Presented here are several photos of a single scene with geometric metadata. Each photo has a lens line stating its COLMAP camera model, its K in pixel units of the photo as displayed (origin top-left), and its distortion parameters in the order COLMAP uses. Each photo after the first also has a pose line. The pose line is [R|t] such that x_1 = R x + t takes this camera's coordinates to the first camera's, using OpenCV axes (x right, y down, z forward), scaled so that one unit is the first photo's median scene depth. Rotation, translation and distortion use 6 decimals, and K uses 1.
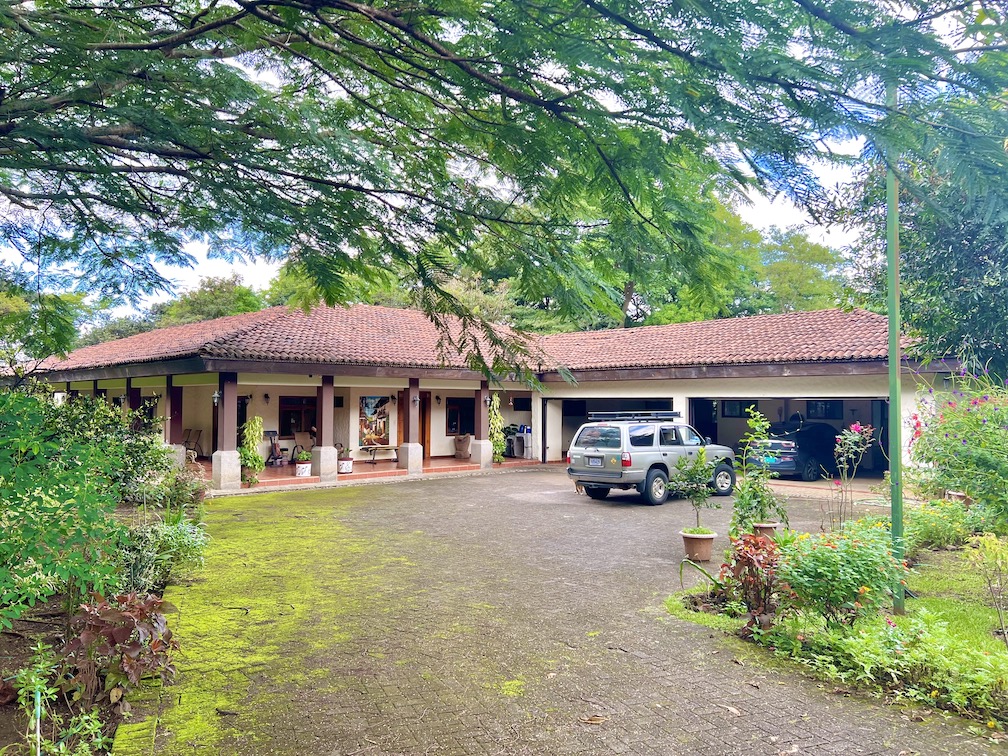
lens RADIAL K [[761.2, 0, 503.5], [0, 761.2, 378.7], [0, 0, 1]] dist [0.001144, -0.003314]
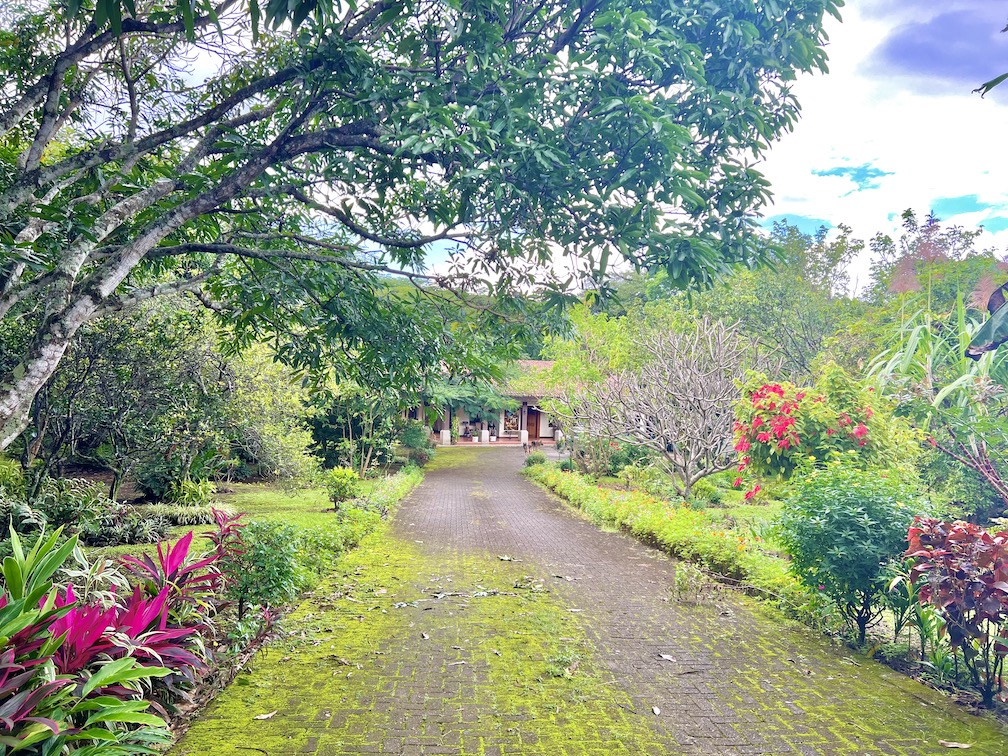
lens RADIAL K [[761.2, 0, 503.4], [0, 761.2, 377.9], [0, 0, 1]] dist [0.001144, -0.003314]
pose [[0.955459, 0.032055, -0.293377, 0.513997], [-0.024354, 0.999257, 0.029866, -0.146038], [0.294116, -0.021391, 0.955530, -1.253287]]
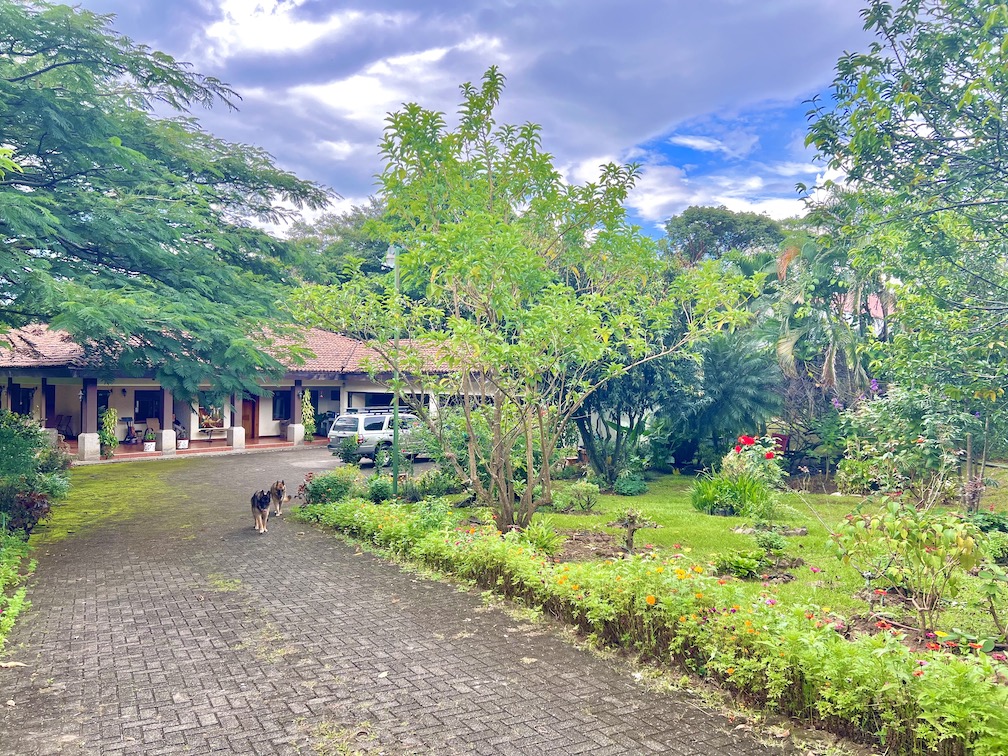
lens RADIAL K [[761.2, 0, 507.7], [0, 761.2, 376.8], [0, 0, 1]] dist [0.001144, -0.003314]
pose [[0.990578, 0.007507, 0.136741, 0.183445], [-0.011271, 0.999578, 0.026773, -0.049039], [-0.136483, -0.028062, 0.990245, -0.432837]]
